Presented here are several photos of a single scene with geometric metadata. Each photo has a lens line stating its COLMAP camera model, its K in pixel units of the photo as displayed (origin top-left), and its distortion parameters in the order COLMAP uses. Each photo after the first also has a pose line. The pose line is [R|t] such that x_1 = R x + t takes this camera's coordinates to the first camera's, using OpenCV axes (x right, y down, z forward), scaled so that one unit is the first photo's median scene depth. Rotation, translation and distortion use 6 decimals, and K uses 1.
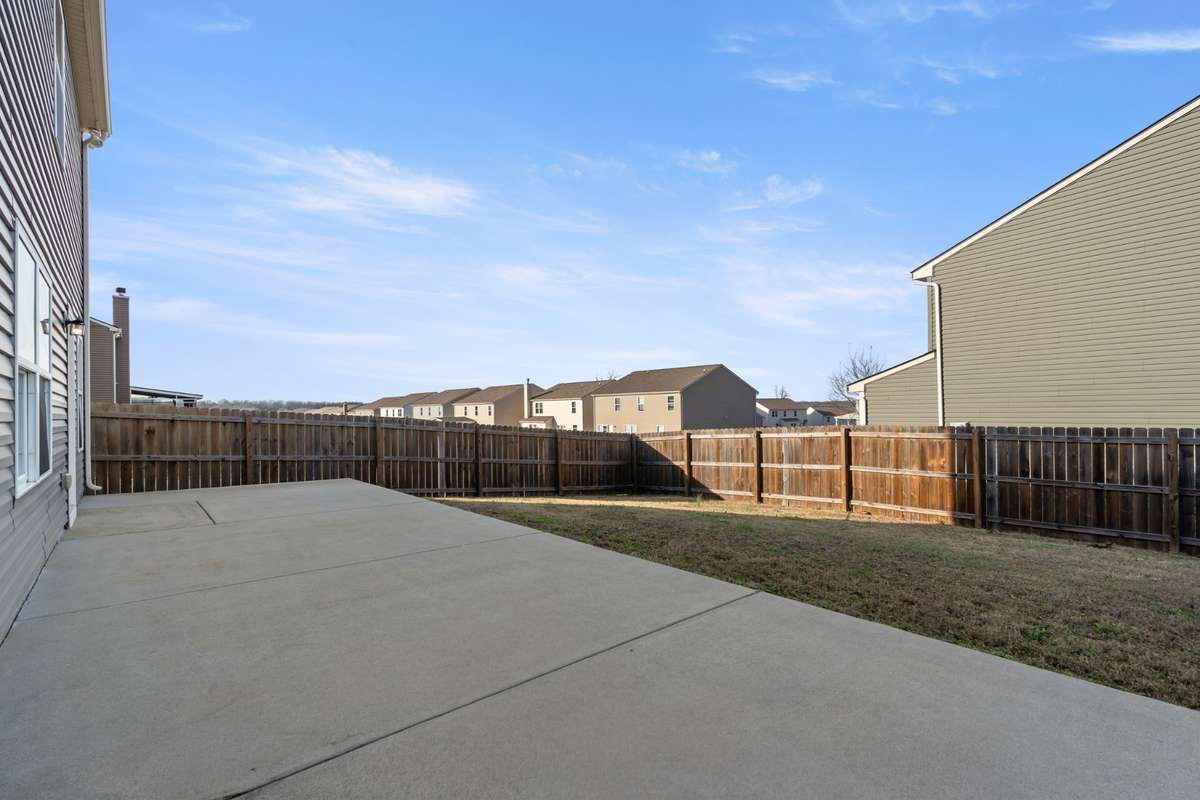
lens RADIAL K [[545.8, 0, 595.2], [0, 545.8, 400.4], [0, 0, 1]] dist [0.000963, 0.000323]
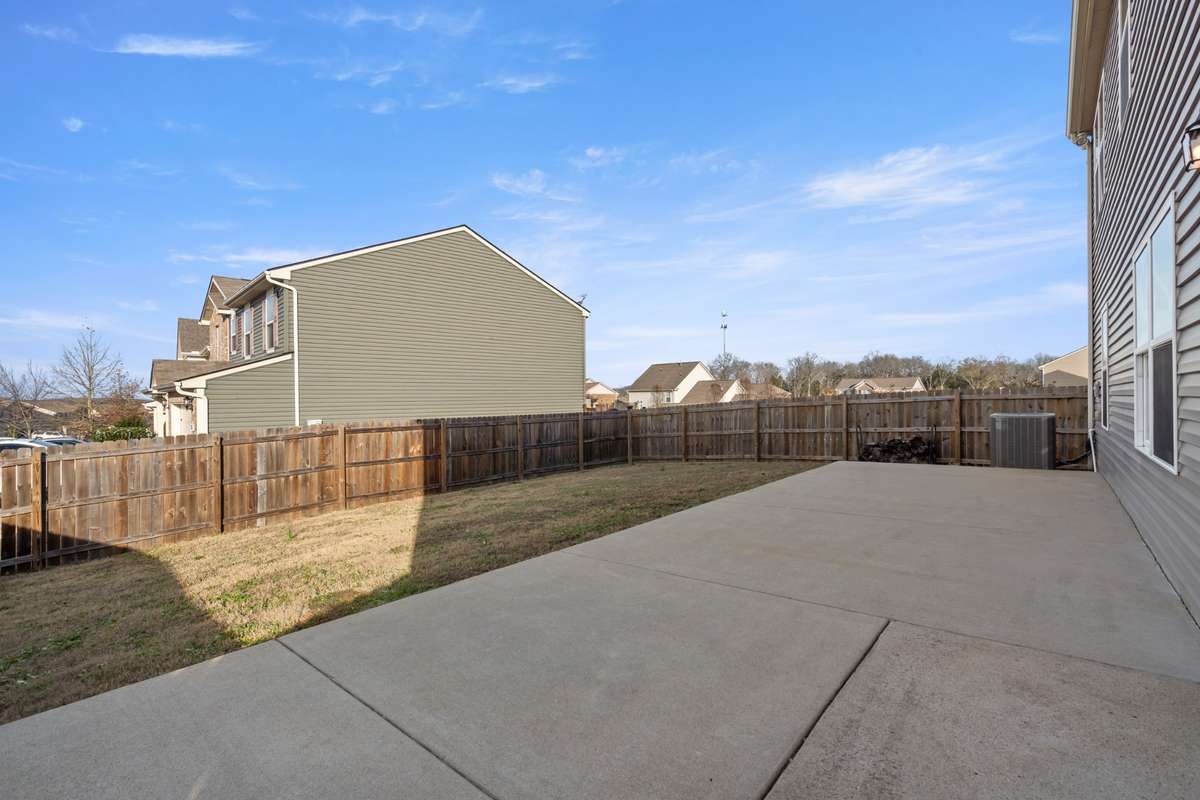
lens RADIAL K [[545.8, 0, 595.2], [0, 545.8, 400.4], [0, 0, 1]] dist [0.000963, 0.000323]
pose [[-0.169972, 0.016126, 0.985317, -0.797936], [-0.001092, 0.999862, -0.016552, 0.028957], [-0.985448, -0.003889, -0.169931, 0.965120]]
